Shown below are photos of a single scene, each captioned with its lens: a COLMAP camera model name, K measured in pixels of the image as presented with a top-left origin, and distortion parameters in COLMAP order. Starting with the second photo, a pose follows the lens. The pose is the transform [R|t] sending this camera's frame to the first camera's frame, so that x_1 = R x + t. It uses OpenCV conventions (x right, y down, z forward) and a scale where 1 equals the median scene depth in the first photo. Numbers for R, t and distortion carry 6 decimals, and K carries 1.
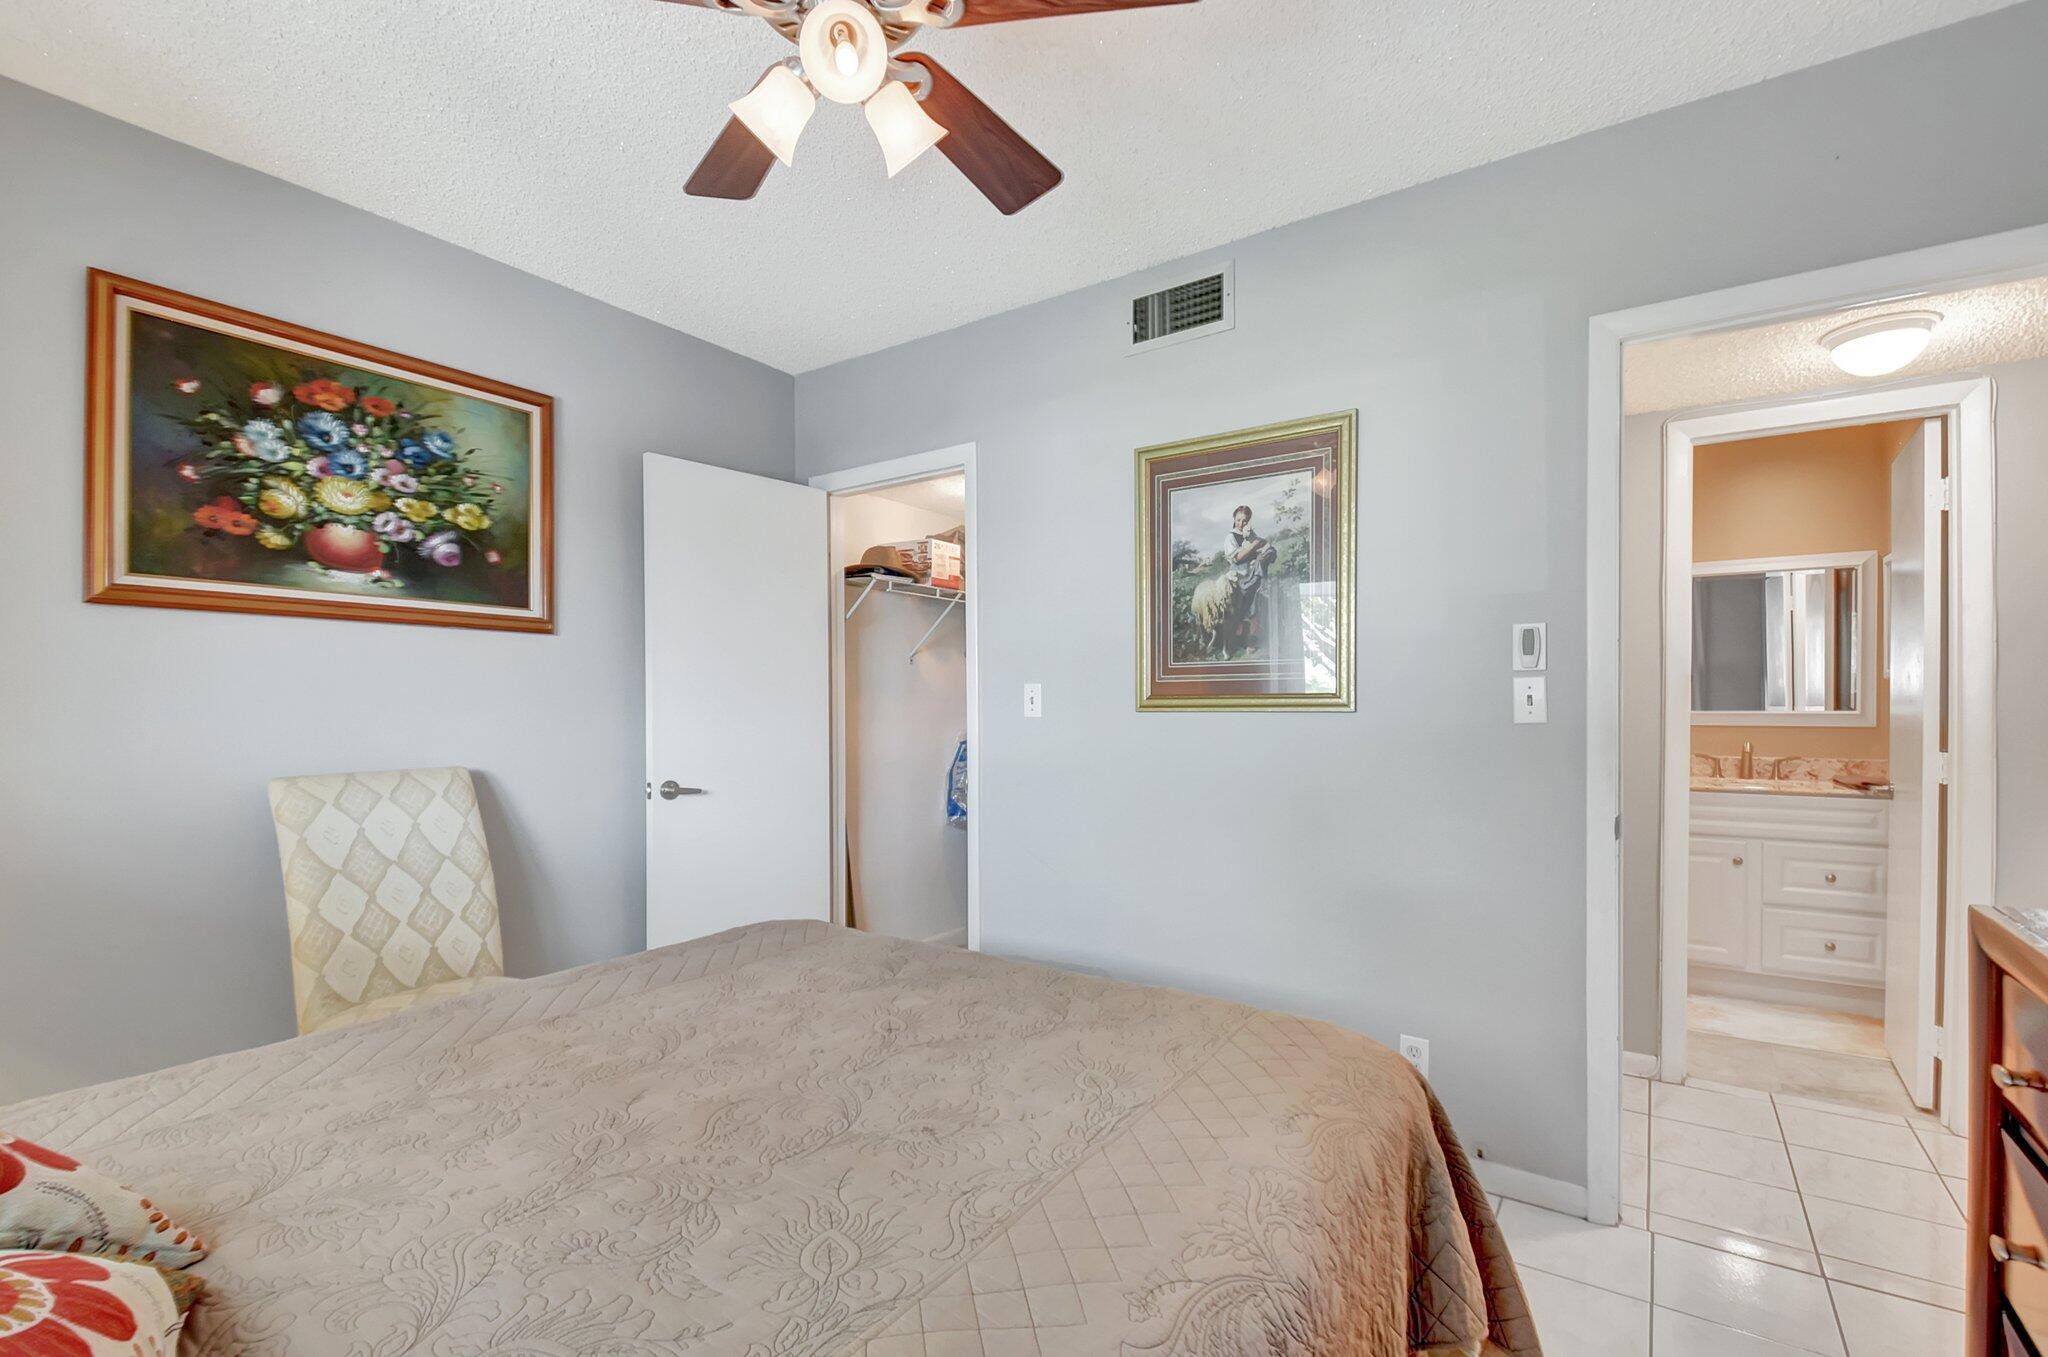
lens RADIAL K [[913.5, 0, 1010.3], [0, 913.5, 712.6], [0, 0, 1]] dist [0.000285, -0.000116]
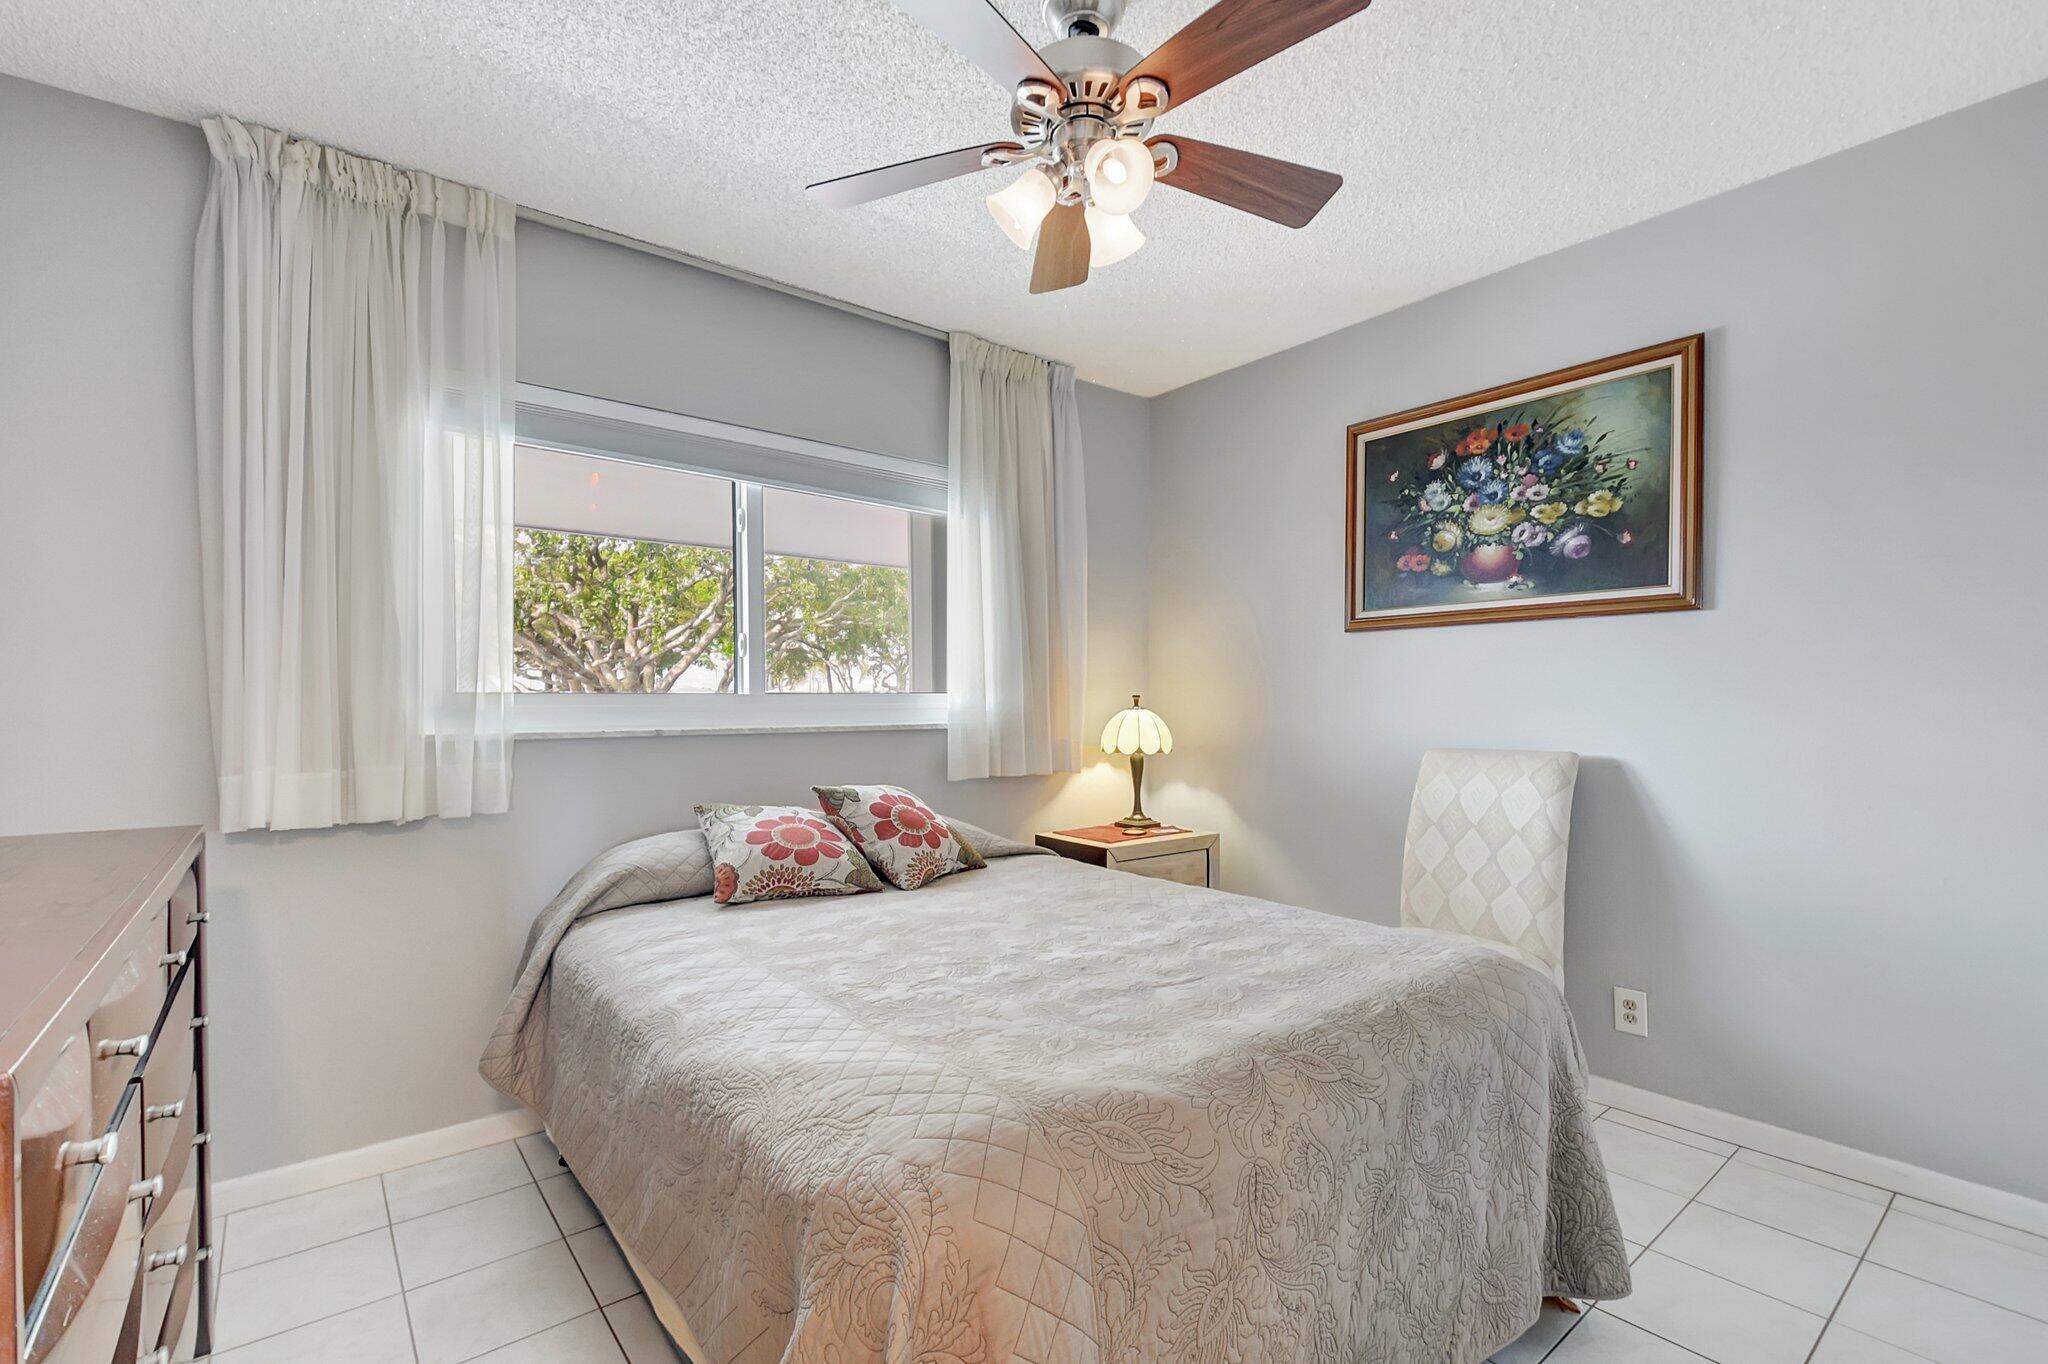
lens RADIAL K [[913.5, 0, 1010.3], [0, 913.5, 716.1], [0, 0, 1]] dist [0.000285, -0.000116]
pose [[-0.280258, 0.017490, -0.959765, 0.594979], [-0.000326, 0.999832, 0.018315, -0.000367], [0.959925, 0.005446, -0.280205, 0.714193]]
